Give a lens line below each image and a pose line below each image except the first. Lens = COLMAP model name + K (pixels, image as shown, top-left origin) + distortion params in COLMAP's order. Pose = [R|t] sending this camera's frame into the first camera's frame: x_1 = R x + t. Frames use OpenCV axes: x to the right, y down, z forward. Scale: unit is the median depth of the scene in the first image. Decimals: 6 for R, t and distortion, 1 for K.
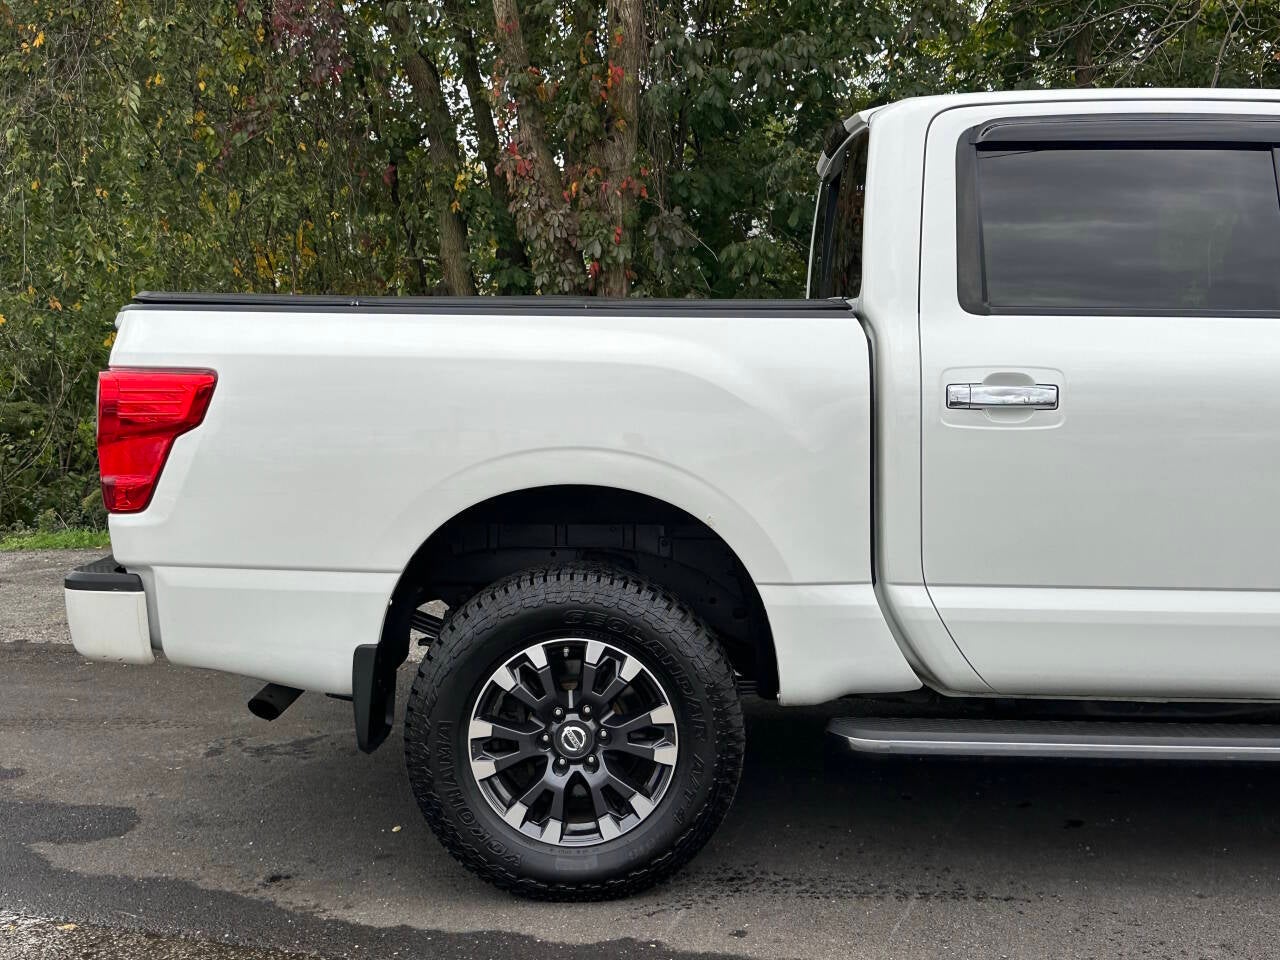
lens RADIAL K [[1559.7, 0, 640.0], [0, 1559.7, 480.0], [0, 0, 1]] dist [0.205114, -0.470819]
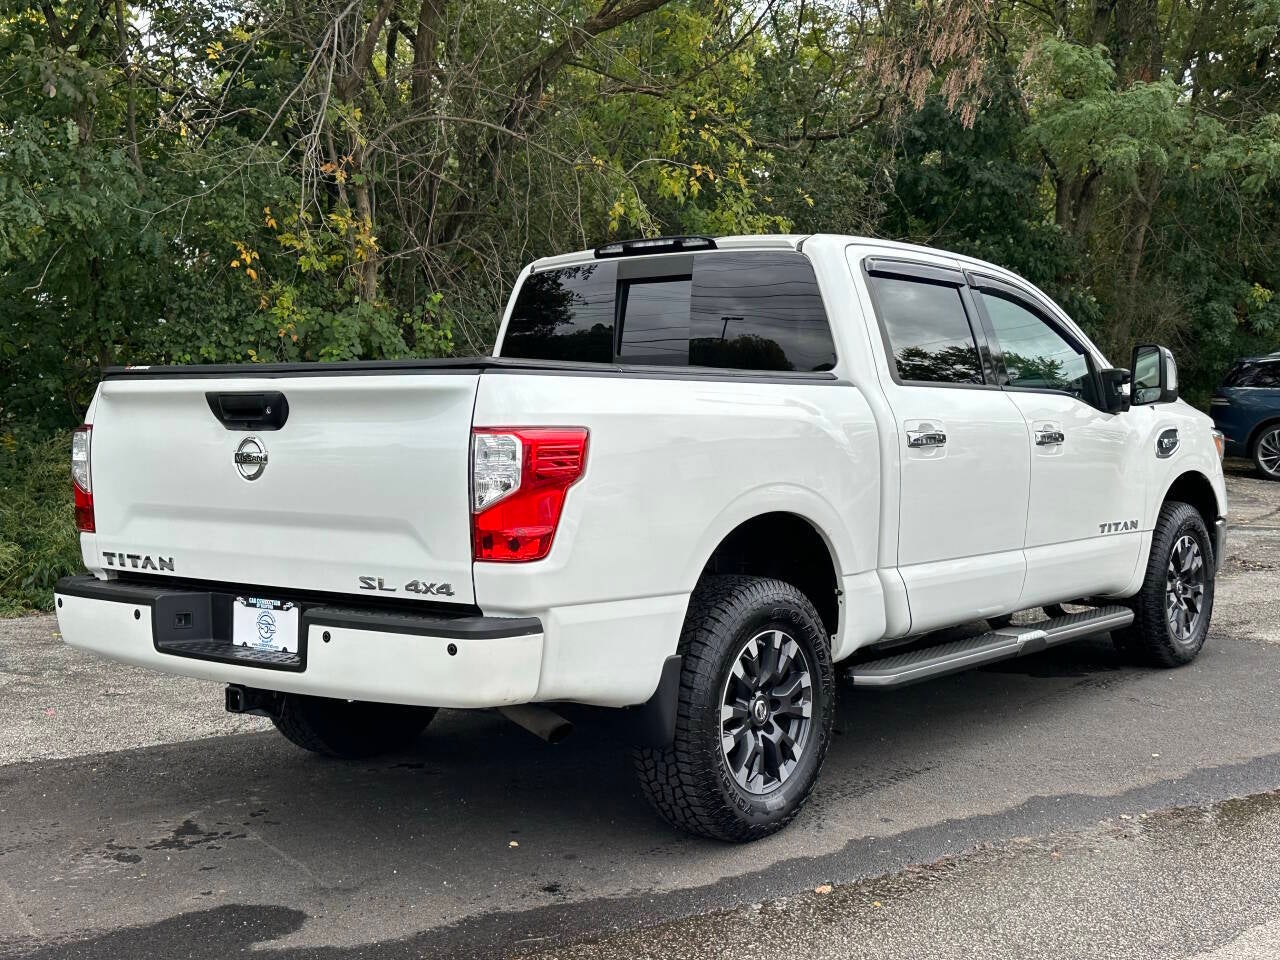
lens RADIAL K [[1558.5, 0, 639.0], [0, 1558.5, 497.1], [0, 0, 1]] dist [0.216053, -0.504005]
pose [[0.602581, -0.047576, 0.796638, -1.123801], [0.071627, 0.997417, 0.005388, -0.023866], [-0.794837, 0.053814, 0.604432, 0.291911]]
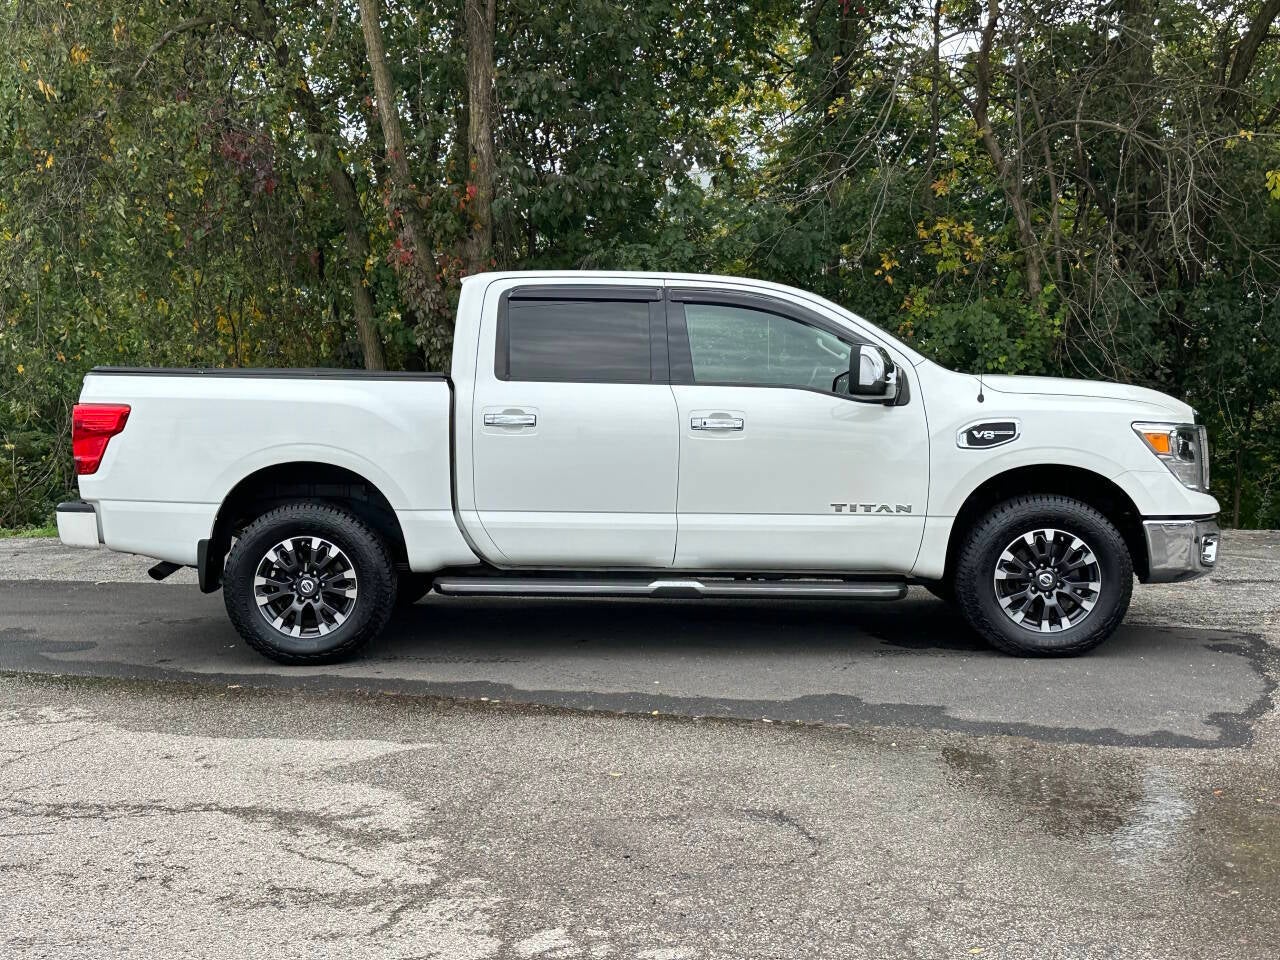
lens RADIAL K [[1557.2, 0, 644.6], [0, 1557.2, 495.2], [0, 0, 1]] dist [0.212560, -0.480694]
pose [[0.999988, 0.004054, -0.002814, 0.403104], [-0.004092, 0.999896, -0.013799, 0.072709], [0.002758, 0.013811, 0.999901, -1.048920]]
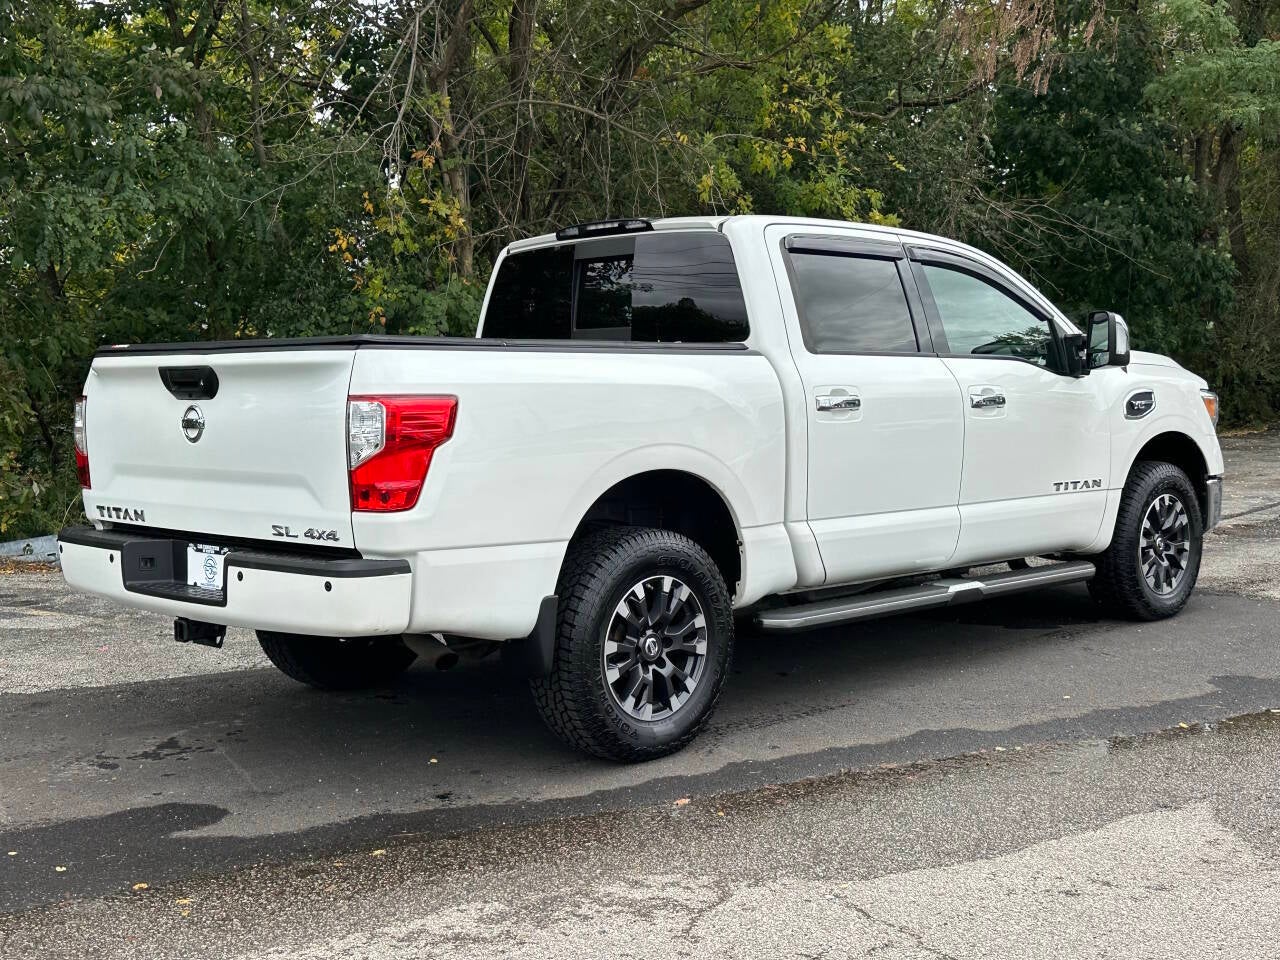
lens RADIAL K [[1558.5, 0, 639.0], [0, 1558.5, 497.1], [0, 0, 1]] dist [0.216053, -0.504005]
pose [[0.696679, -0.064331, 0.714493, -1.072554], [0.074887, 0.997051, 0.016752, 0.002658], [-0.713464, 0.041835, 0.699442, -0.004218]]
